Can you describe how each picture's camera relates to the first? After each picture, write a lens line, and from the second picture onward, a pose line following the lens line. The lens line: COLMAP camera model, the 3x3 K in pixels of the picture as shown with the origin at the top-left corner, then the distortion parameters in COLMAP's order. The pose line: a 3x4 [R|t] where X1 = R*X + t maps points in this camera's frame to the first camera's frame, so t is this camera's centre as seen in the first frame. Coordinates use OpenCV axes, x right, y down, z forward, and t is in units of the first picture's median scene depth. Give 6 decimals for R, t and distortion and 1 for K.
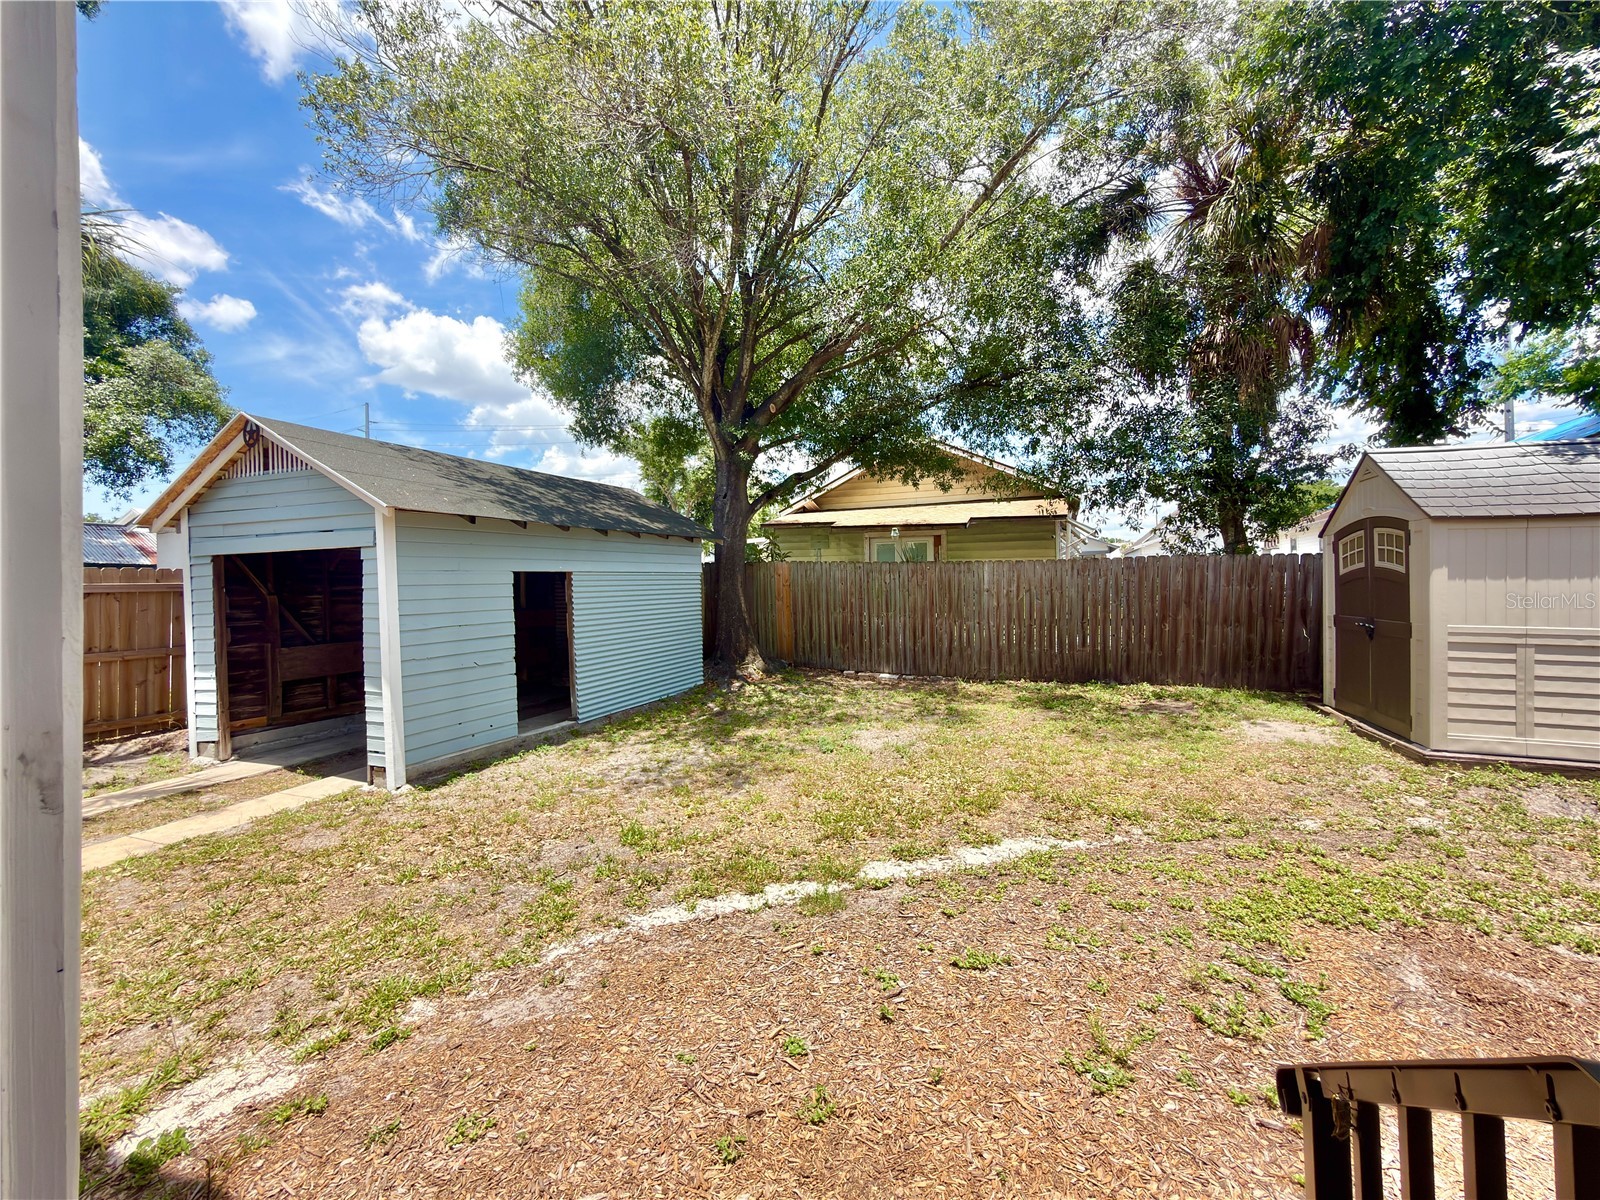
lens RADIAL K [[653.9, 0, 804.1], [0, 653.9, 581.5], [0, 0, 1]] dist [-0.001729, -0.000203]
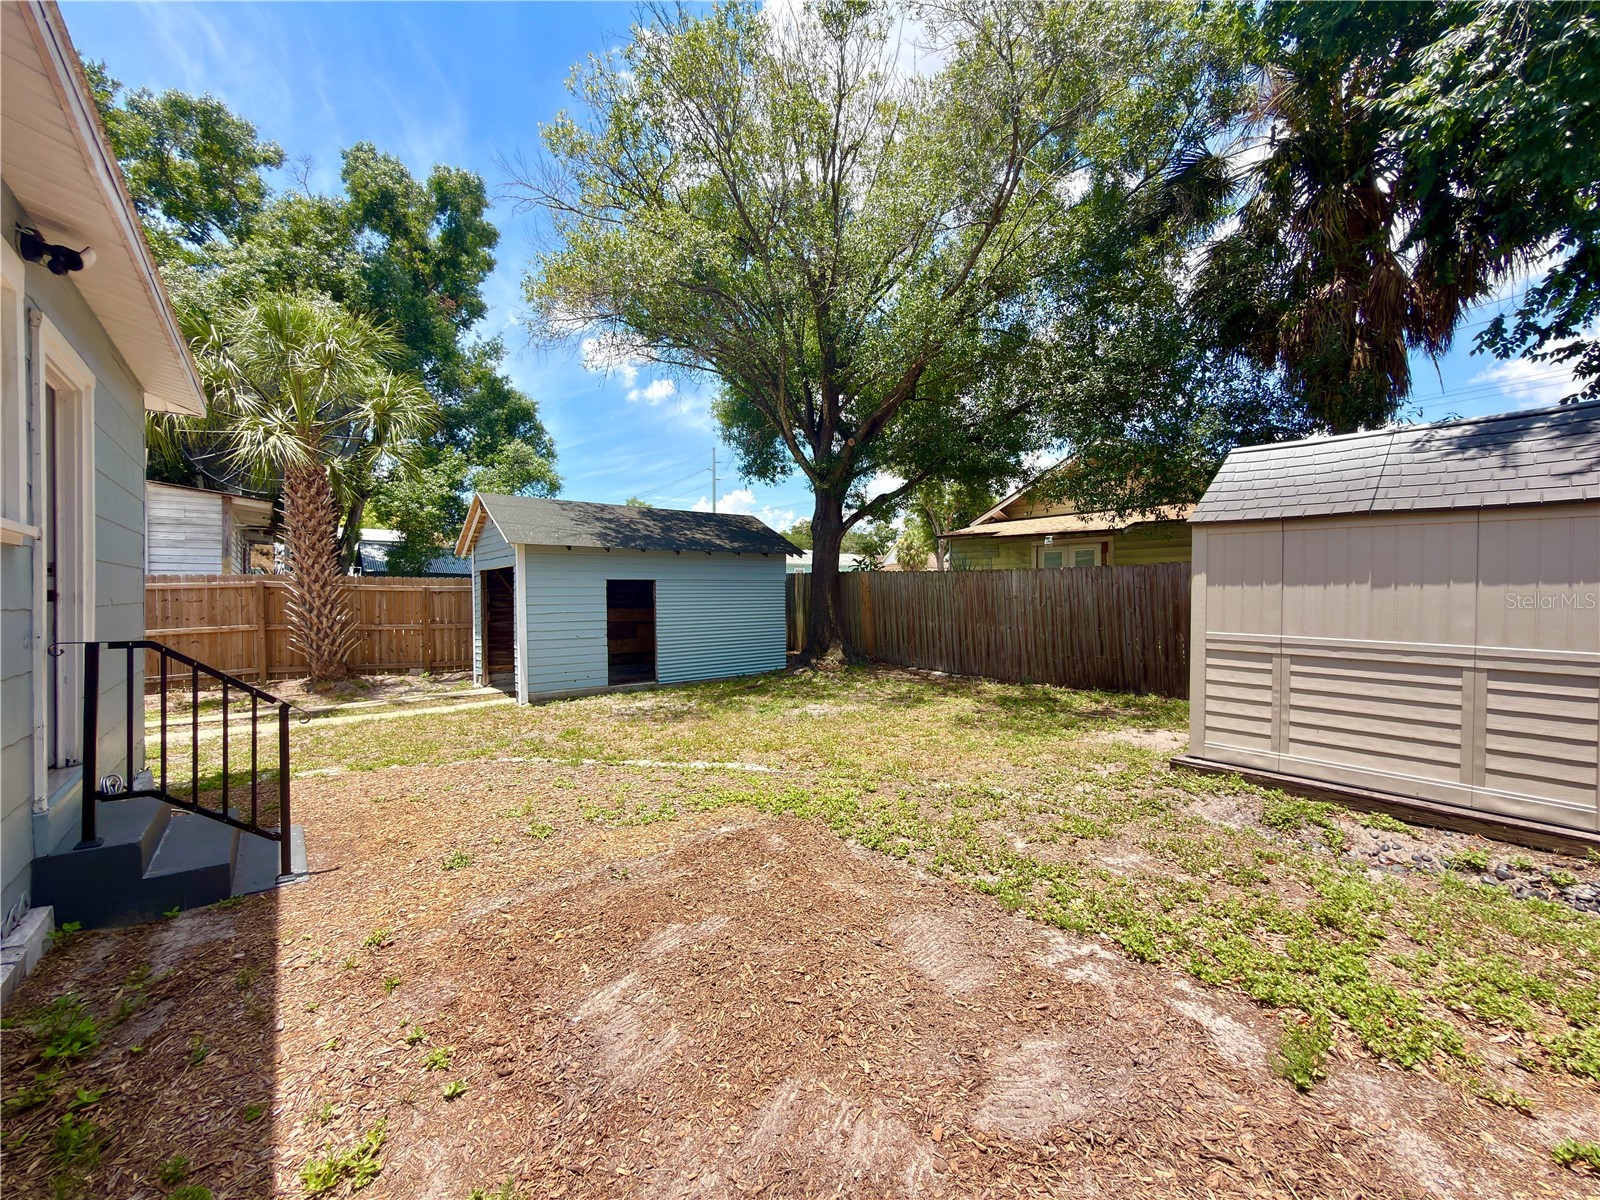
lens RADIAL K [[653.9, 0, 804.1], [0, 653.9, 581.5], [0, 0, 1]] dist [-0.001729, -0.000203]
pose [[0.872596, 0.000304, -0.488443, 0.833120], [-0.007215, 0.999899, -0.012268, 0.006446], [0.488390, 0.014229, 0.872509, -0.145550]]
